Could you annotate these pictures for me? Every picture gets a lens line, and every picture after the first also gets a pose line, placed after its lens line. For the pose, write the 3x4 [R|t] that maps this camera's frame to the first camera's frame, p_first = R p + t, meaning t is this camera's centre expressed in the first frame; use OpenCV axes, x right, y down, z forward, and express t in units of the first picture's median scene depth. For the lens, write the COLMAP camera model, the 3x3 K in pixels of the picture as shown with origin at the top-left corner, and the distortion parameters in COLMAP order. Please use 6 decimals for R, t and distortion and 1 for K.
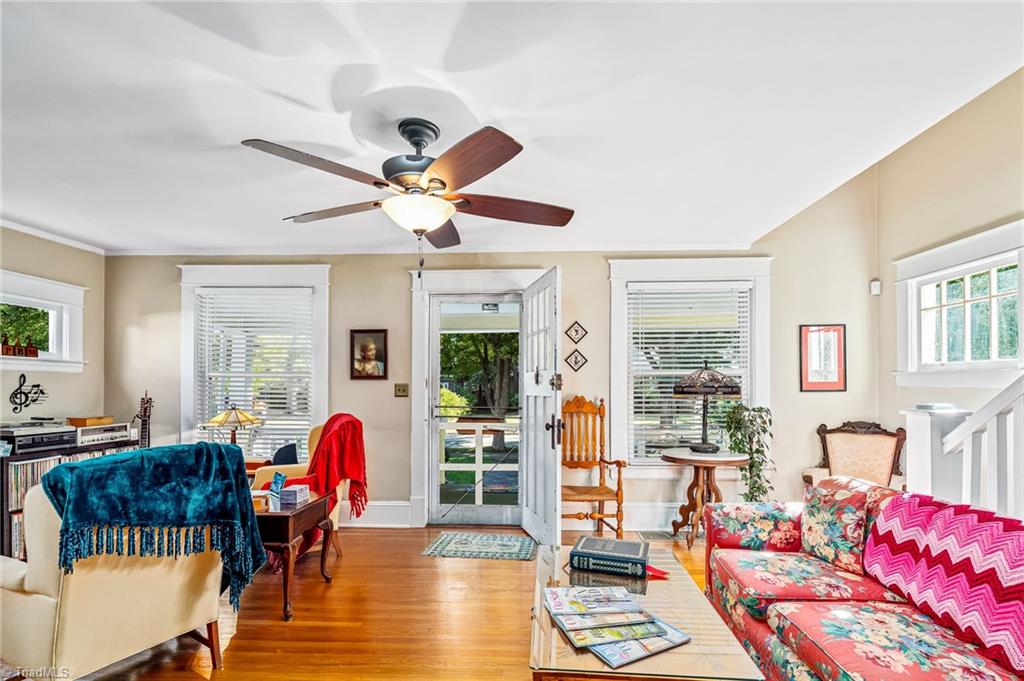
lens RADIAL K [[469.6, 0, 516.9], [0, 469.6, 386.9], [0, 0, 1]] dist [-0.008291, 0.004695]
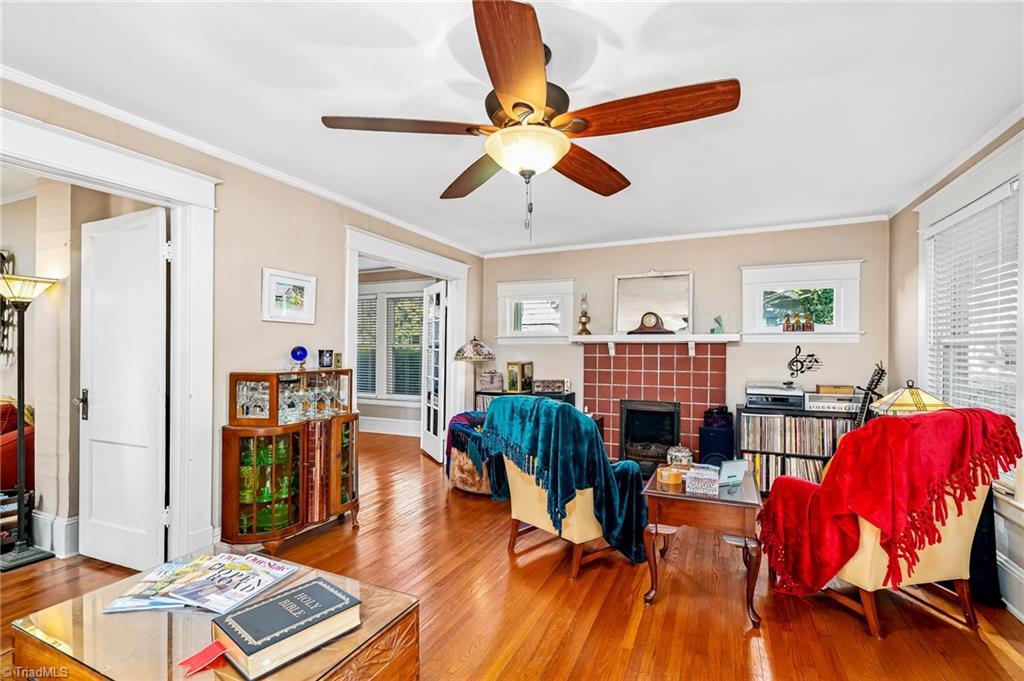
lens RADIAL K [[469.6, 0, 515.9], [0, 469.6, 349.5], [0, 0, 1]] dist [-0.008291, 0.004695]
pose [[-0.369642, -0.010041, -0.929120, 0.343567], [-0.004218, 0.999949, -0.009128, -0.003574], [0.929165, 0.000545, -0.369666, 0.766965]]
